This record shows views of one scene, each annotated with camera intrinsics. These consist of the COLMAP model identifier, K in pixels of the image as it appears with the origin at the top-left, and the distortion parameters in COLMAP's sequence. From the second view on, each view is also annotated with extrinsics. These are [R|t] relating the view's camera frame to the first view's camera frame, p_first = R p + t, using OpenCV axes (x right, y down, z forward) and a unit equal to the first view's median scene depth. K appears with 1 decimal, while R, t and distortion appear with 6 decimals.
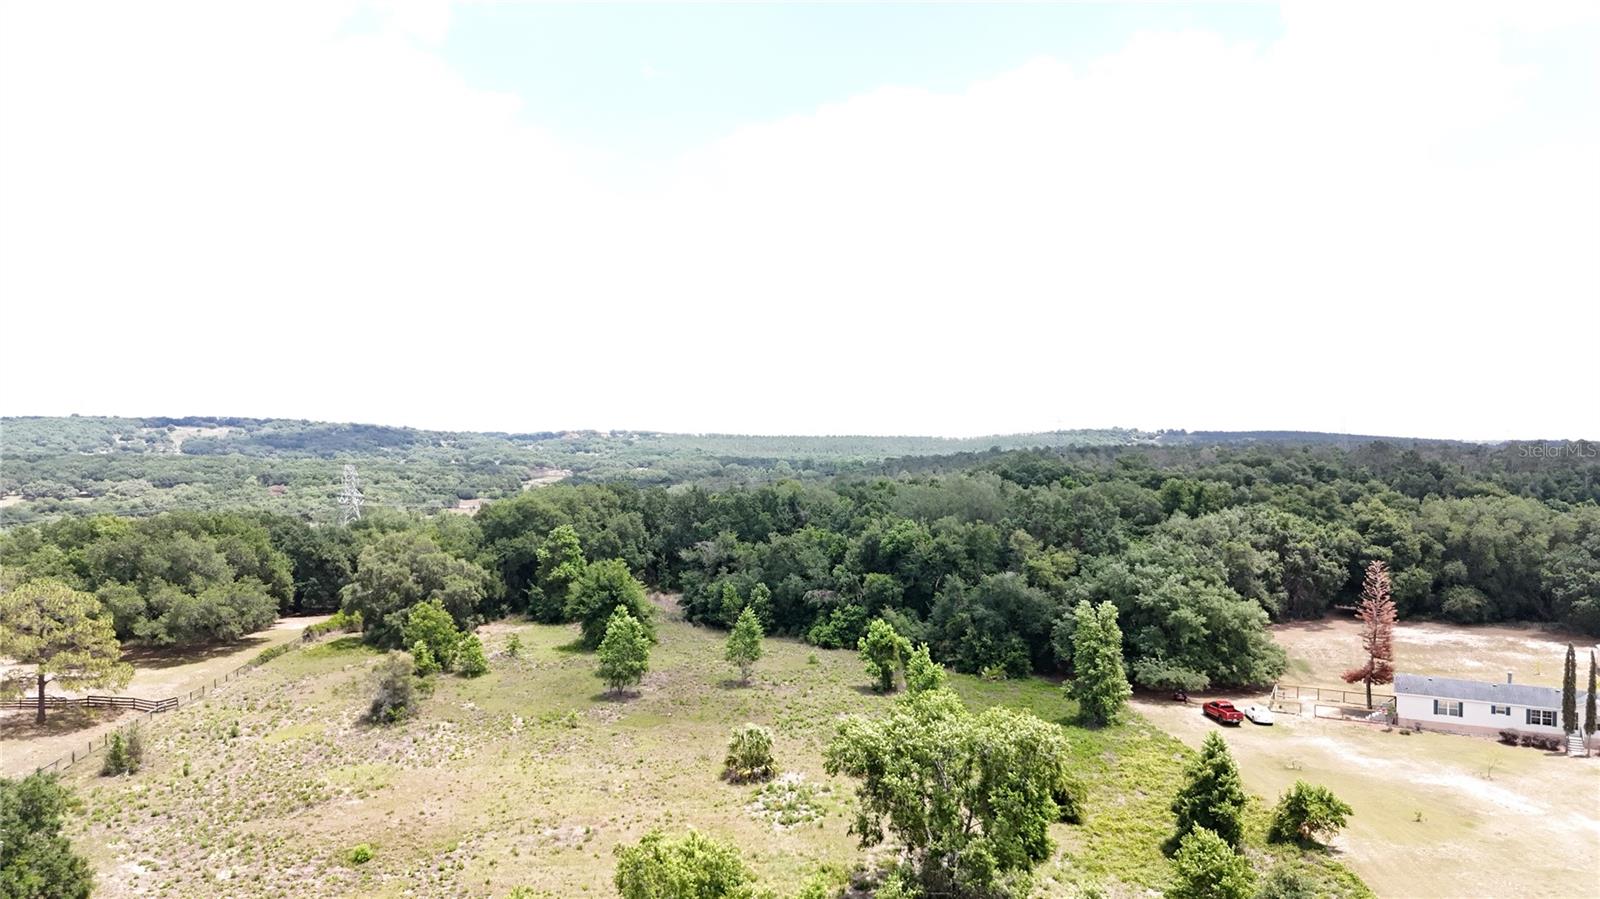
lens RADIAL K [[1187.3, 0, 801.1], [0, 1187.3, 446.5], [0, 0, 1]] dist [0.060220, -0.055356]
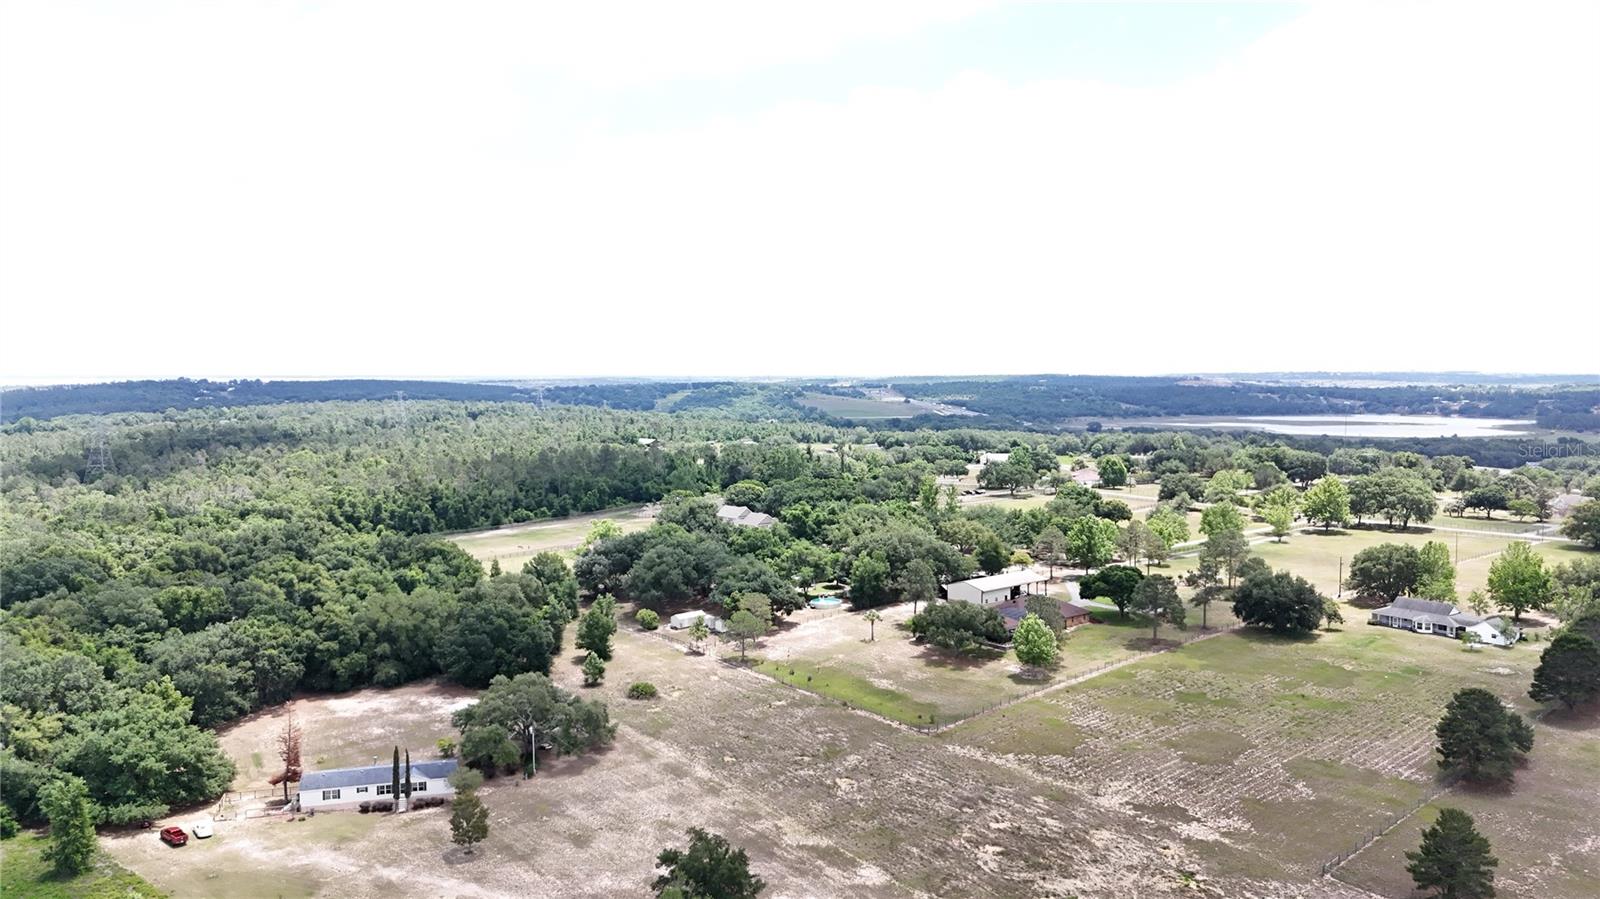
lens RADIAL K [[1184.5, 0, 802.3], [0, 1184.5, 447.4], [0, 0, 1]] dist [0.060384, -0.054492]
pose [[0.745304, -0.052624, 0.664645, -0.012462], [0.014811, 0.997941, 0.062406, -0.277053], [-0.666560, -0.036667, 0.744549, -0.471445]]
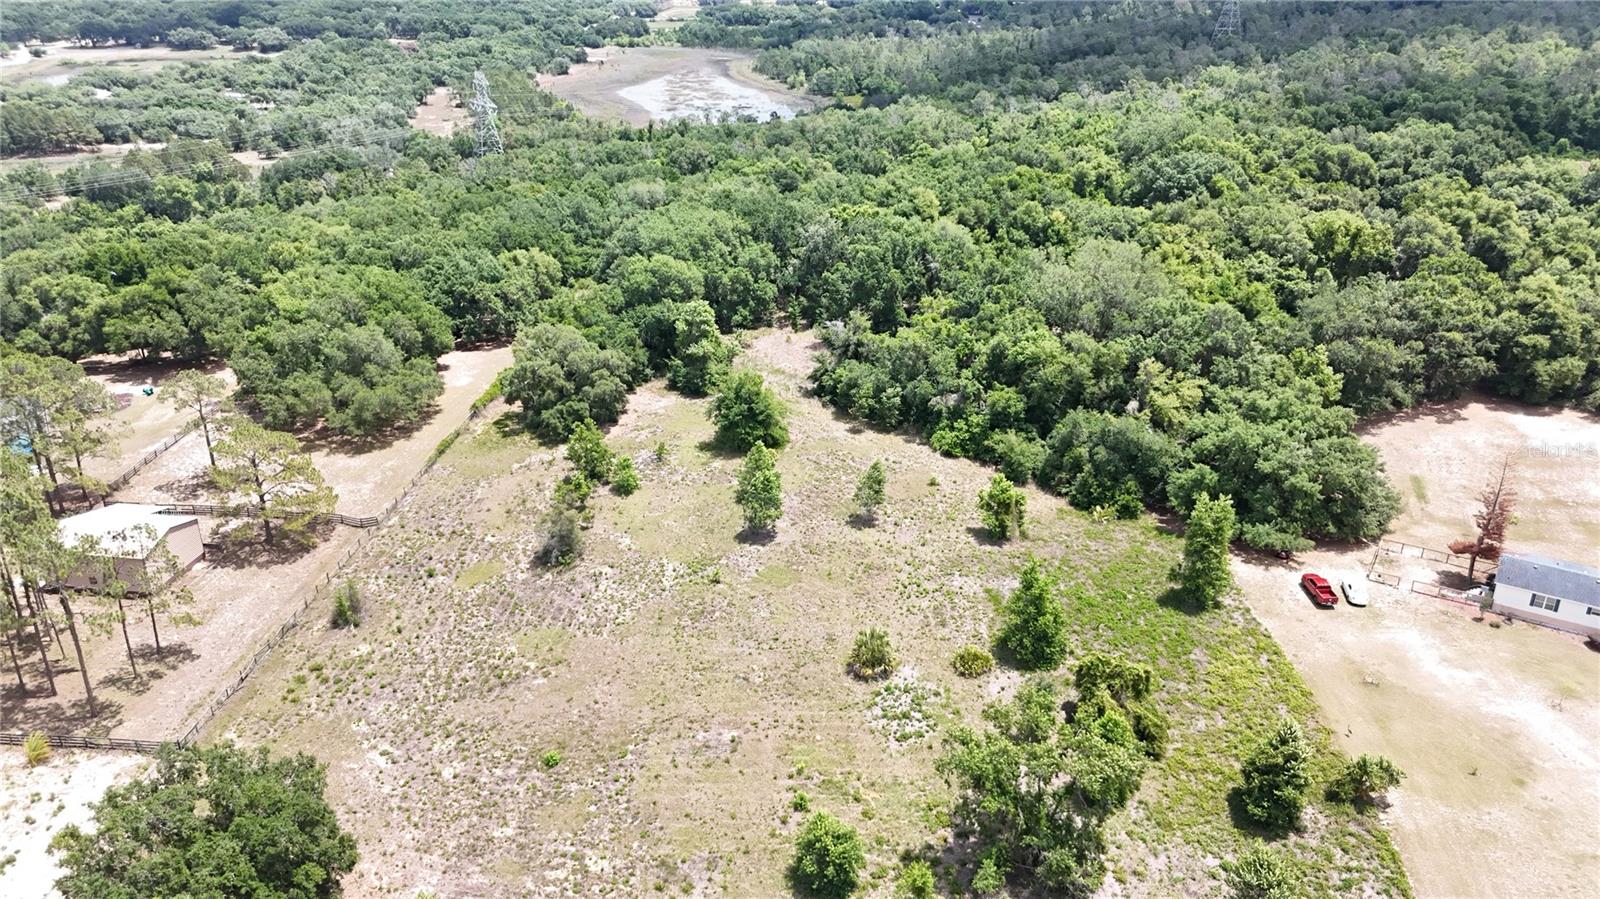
lens RADIAL K [[1187.3, 0, 801.1], [0, 1187.3, 446.5], [0, 0, 1]] dist [0.060220, -0.055356]
pose [[0.993858, 0.034995, -0.104987, 0.002133], [0.008719, 0.920978, 0.389517, -0.277743], [0.110322, -0.388040, 0.915016, 0.023466]]
